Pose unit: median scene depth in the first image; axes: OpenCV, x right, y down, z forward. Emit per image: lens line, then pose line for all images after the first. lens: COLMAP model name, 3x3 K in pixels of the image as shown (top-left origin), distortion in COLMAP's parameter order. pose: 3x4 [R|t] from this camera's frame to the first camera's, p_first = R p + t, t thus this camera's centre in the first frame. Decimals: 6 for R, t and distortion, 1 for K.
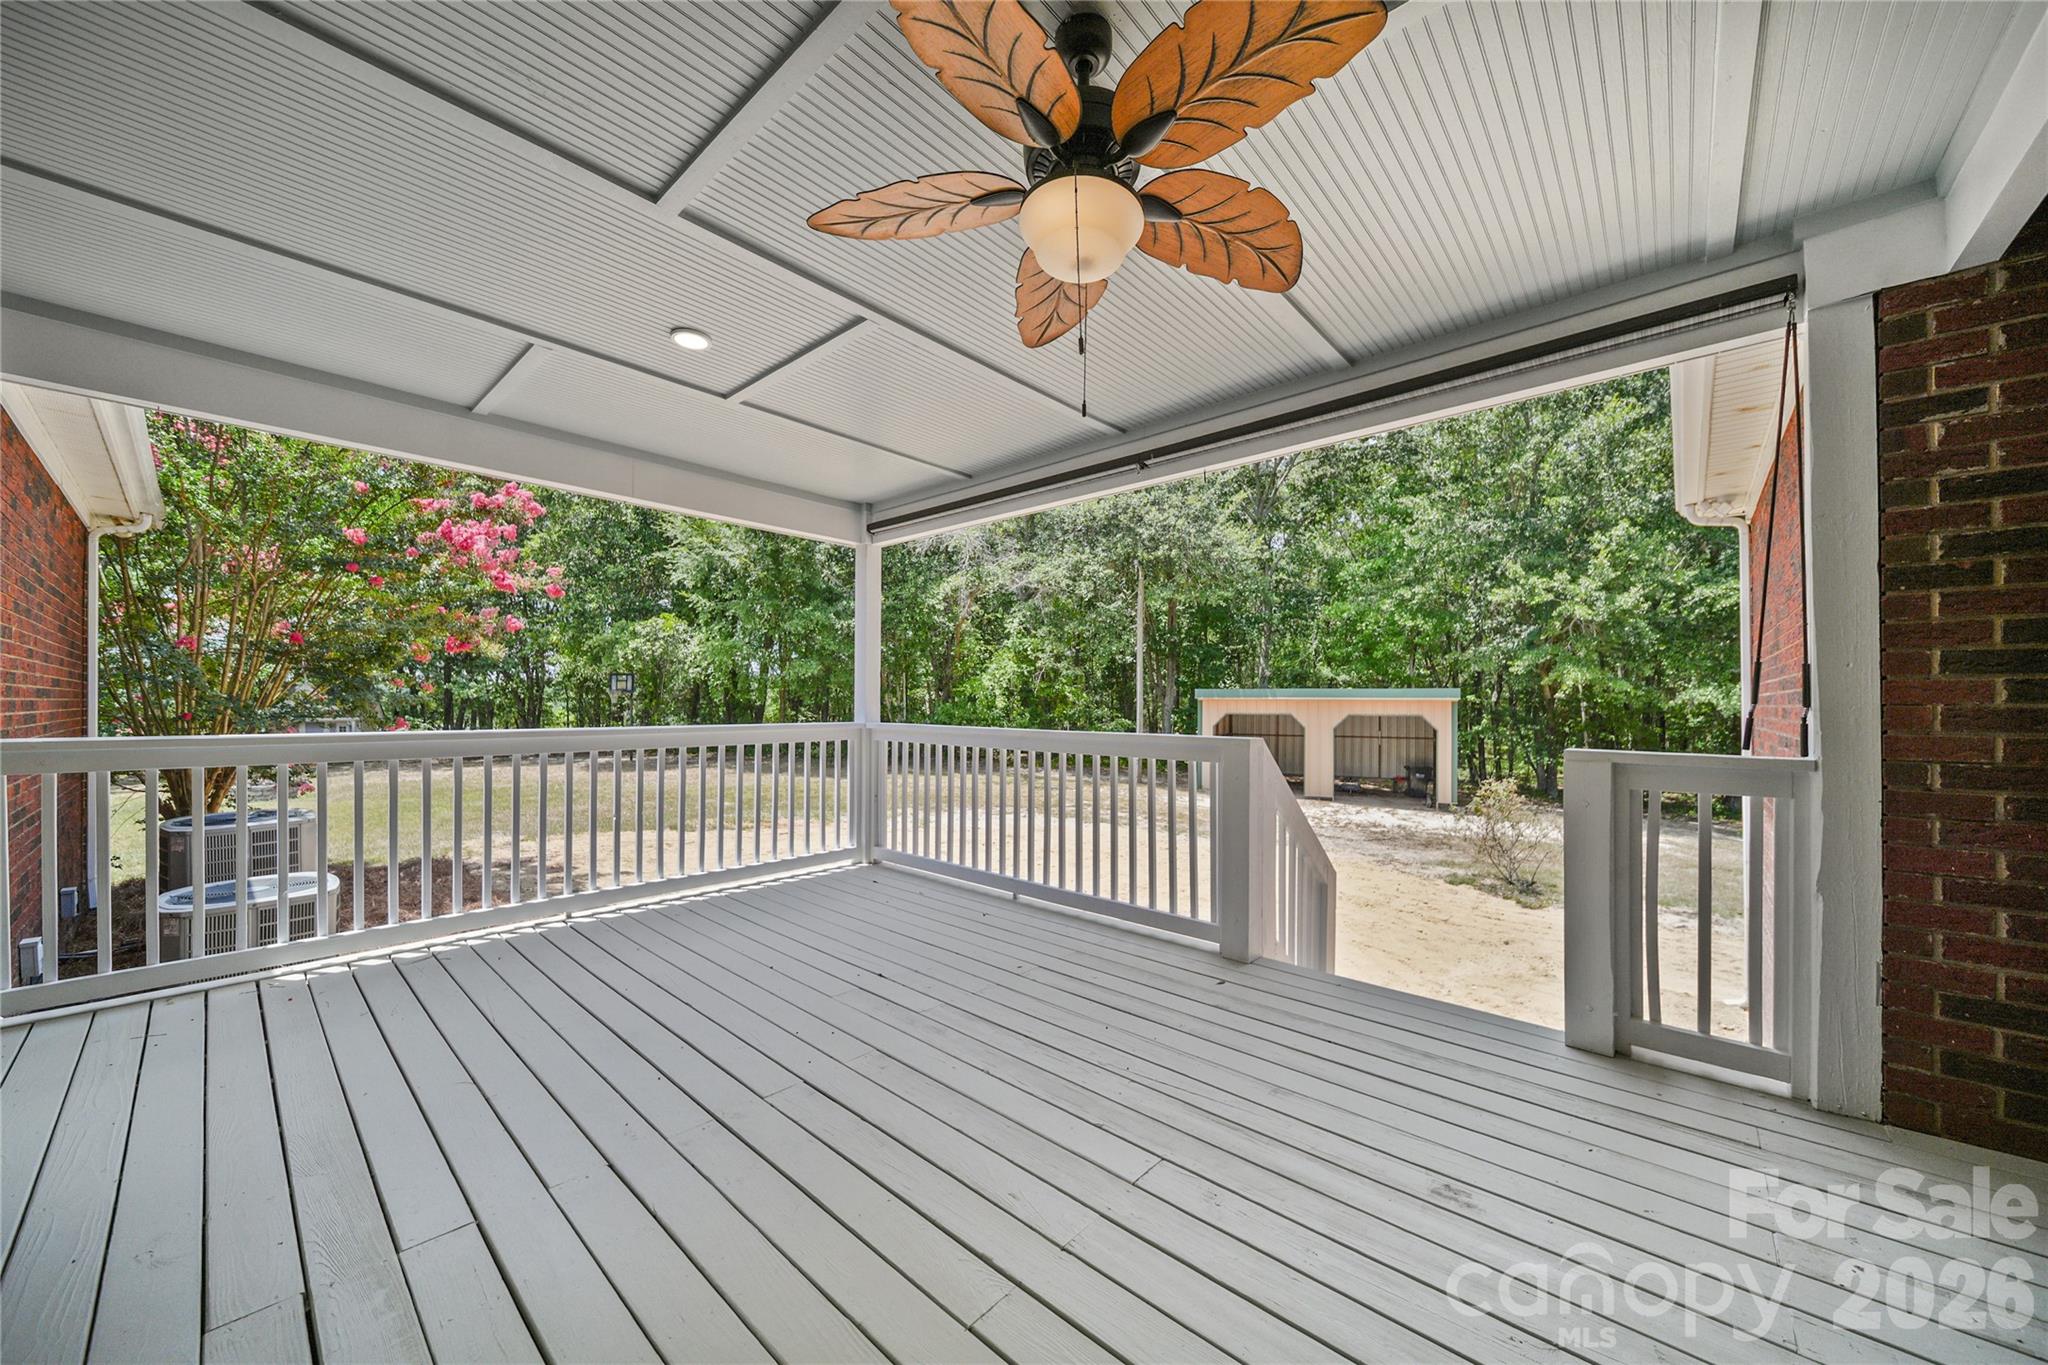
lens RADIAL K [[741.8, 0, 1027.3], [0, 741.8, 689.0], [0, 0, 1]] dist [-0.000397, -0.000485]
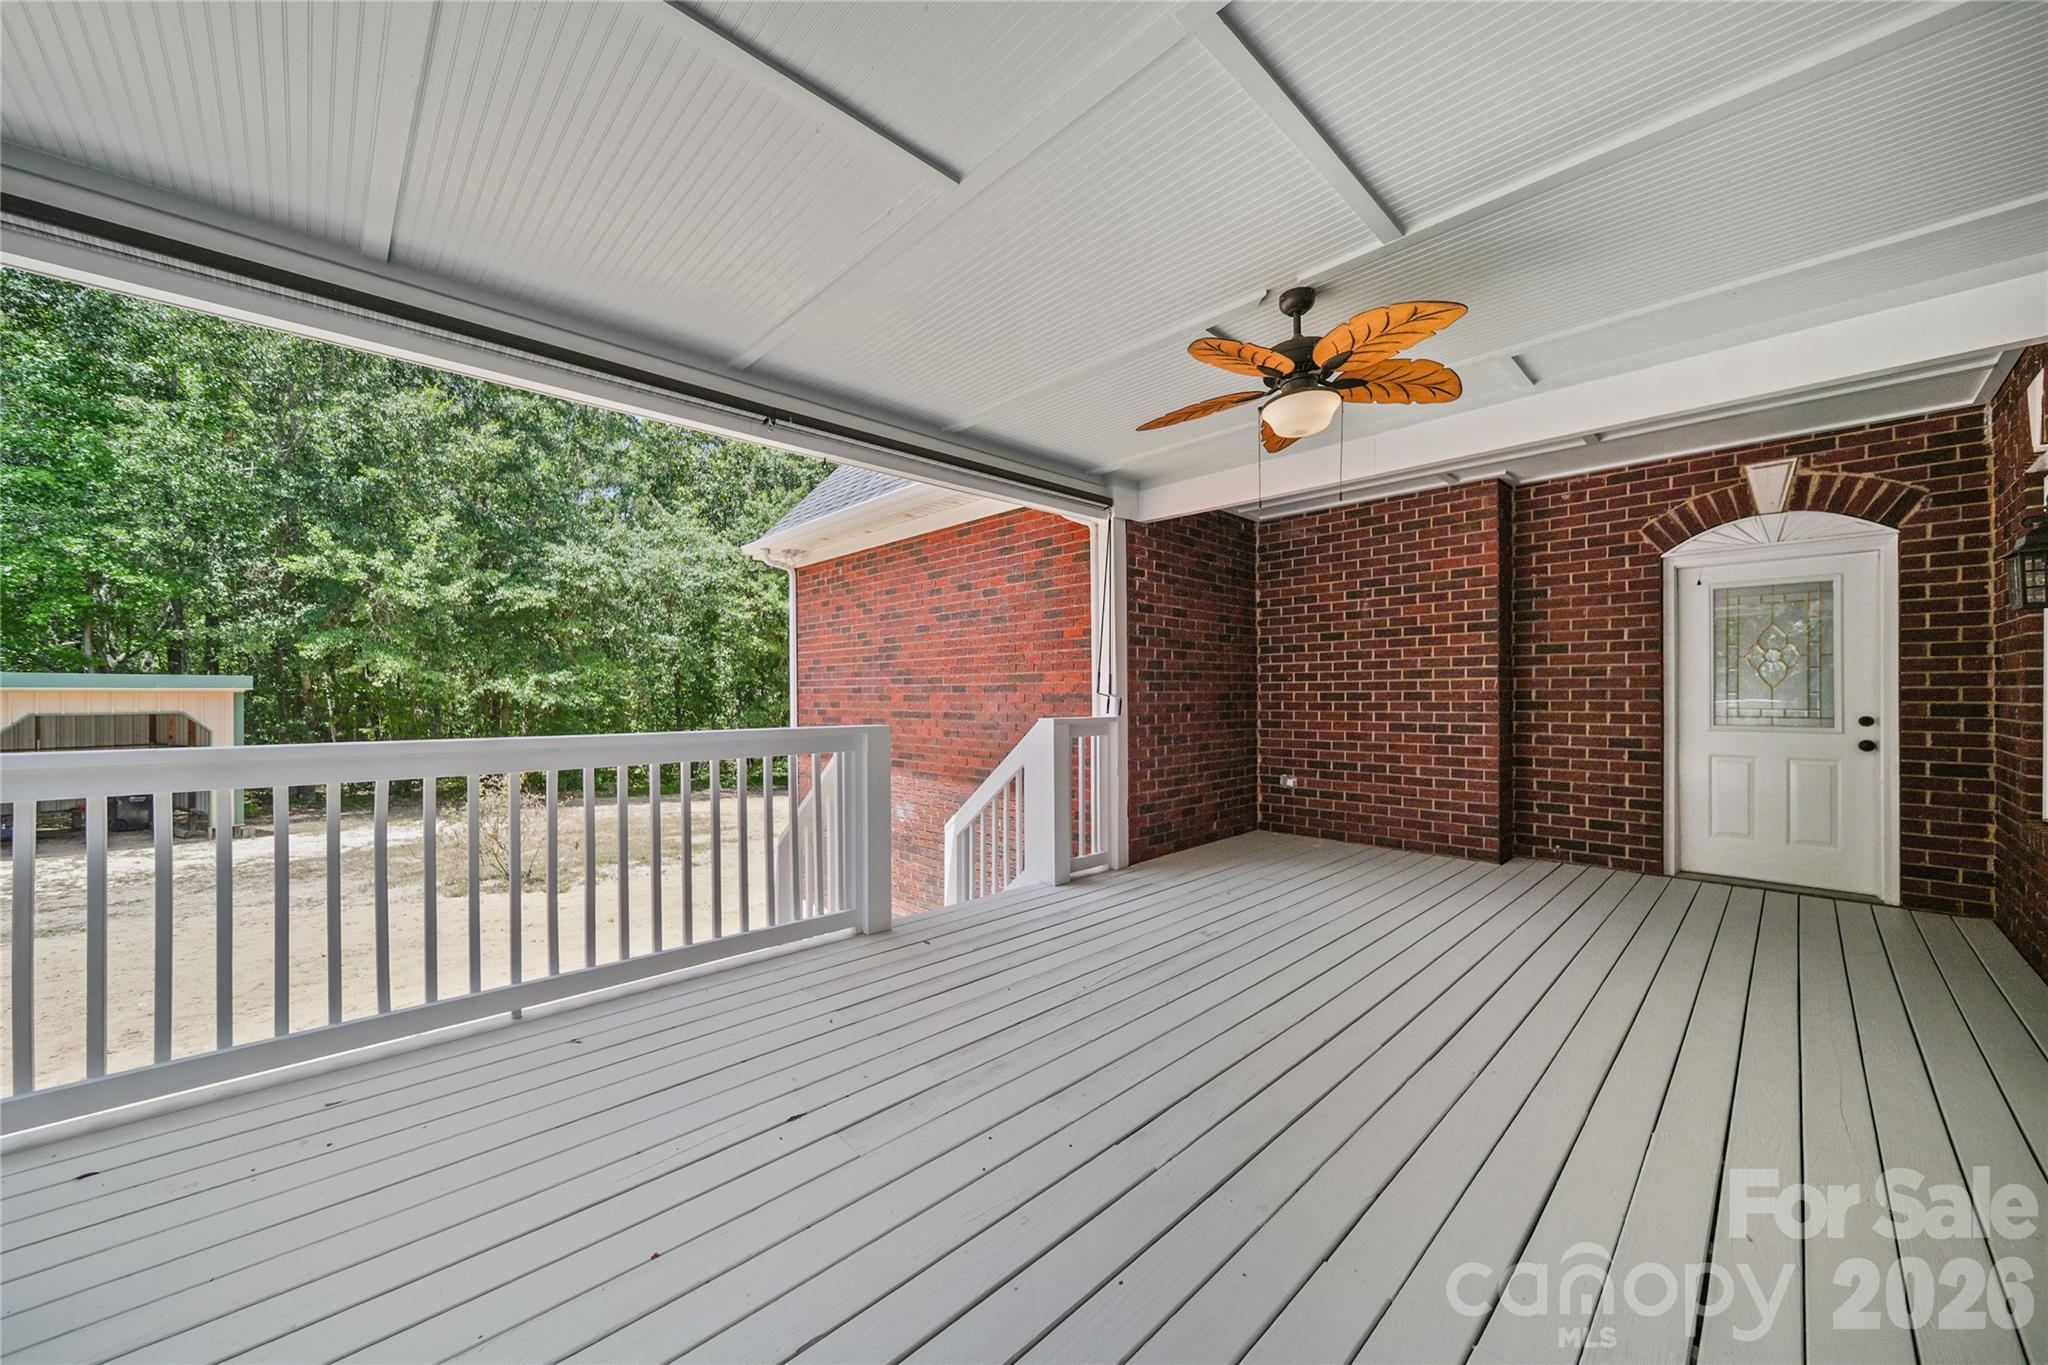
lens RADIAL K [[741.8, 0, 1028.9], [0, 741.8, 694.6], [0, 0, 1]] dist [-0.000397, -0.000485]
pose [[0.066373, -0.006714, 0.997772, -0.605122], [-0.014477, 0.999866, 0.007691, 0.006421], [-0.997690, -0.014955, 0.066267, 0.554731]]
